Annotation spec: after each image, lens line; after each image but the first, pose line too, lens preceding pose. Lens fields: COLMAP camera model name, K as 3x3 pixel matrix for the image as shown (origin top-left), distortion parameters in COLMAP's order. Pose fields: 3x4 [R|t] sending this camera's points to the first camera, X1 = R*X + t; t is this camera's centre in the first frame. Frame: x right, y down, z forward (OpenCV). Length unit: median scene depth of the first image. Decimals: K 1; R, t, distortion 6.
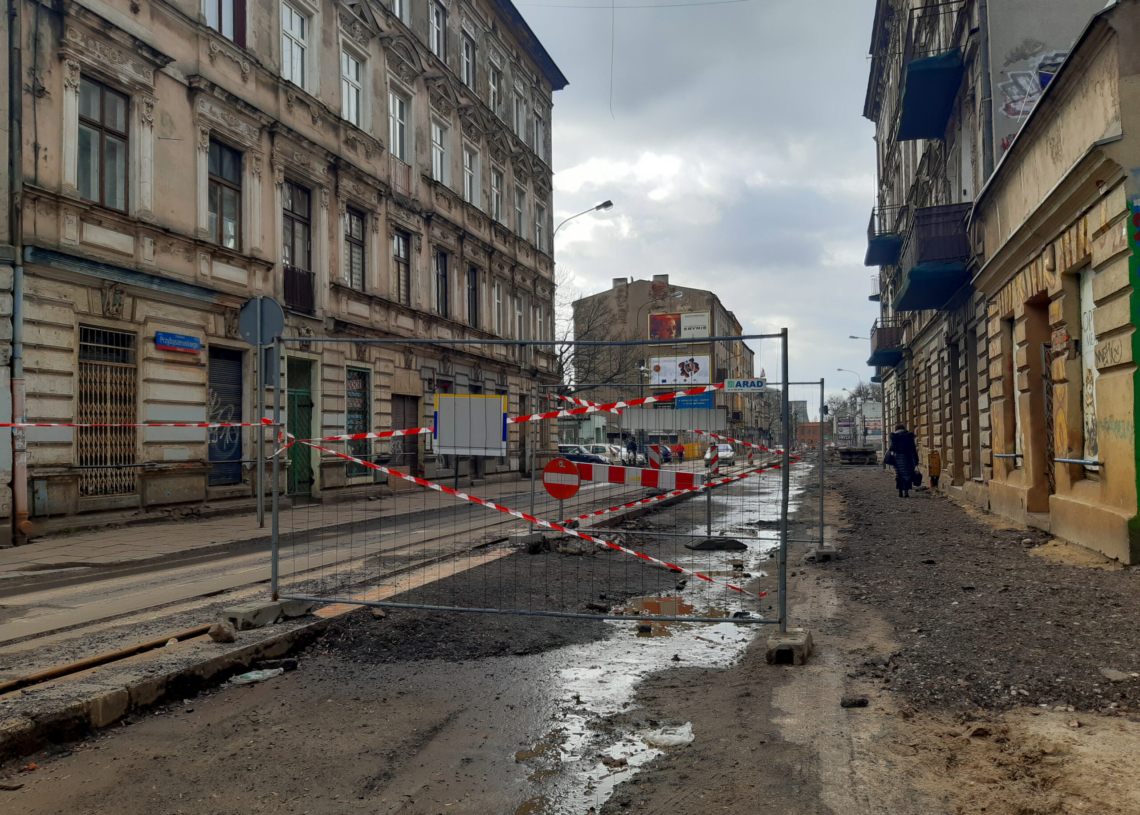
lens RADIAL K [[878.2, 0, 575.9], [0, 878.2, 410.0], [0, 0, 1]] dist [0.057683, -0.104801]
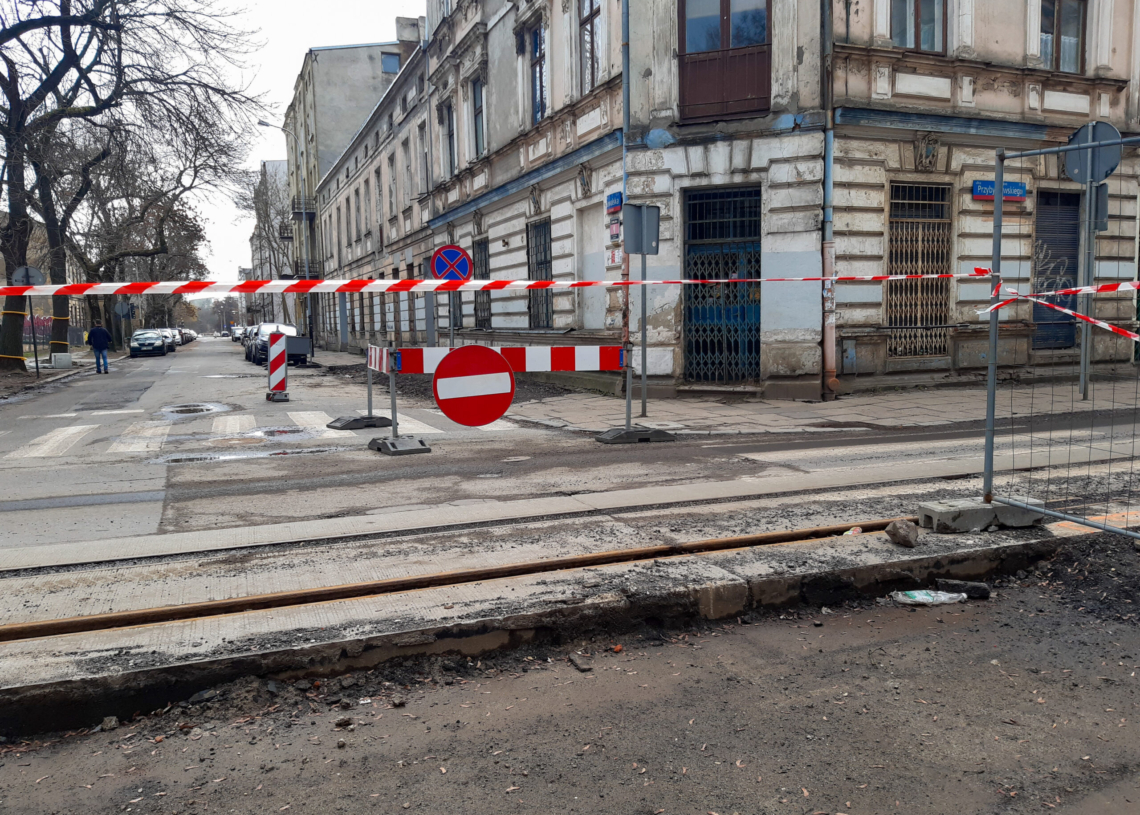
lens RADIAL K [[878.2, 0, 575.9], [0, 878.2, 410.0], [0, 0, 1]] dist [0.057683, -0.104801]
pose [[0.613920, 0.083298, -0.784961, 0.017739], [0.040914, 0.989722, 0.137026, 0.005296], [0.788308, -0.116239, 0.604202, 0.103064]]
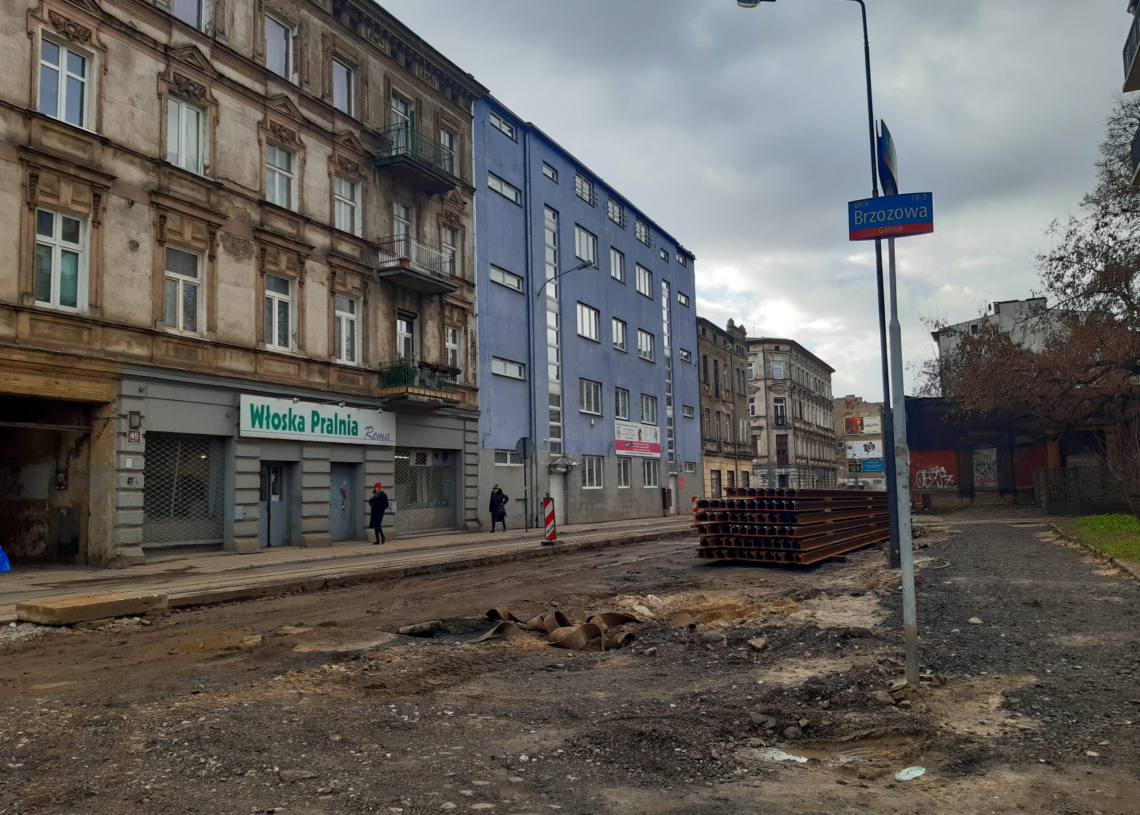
lens RADIAL K [[878.2, 0, 575.9], [0, 878.2, 410.0], [0, 0, 1]] dist [0.057683, -0.104801]
pose [[0.985946, -0.032550, -0.163862, -0.042855], [0.023365, 0.998062, -0.057669, -0.009030], [0.165422, 0.053030, 0.984796, -0.228315]]
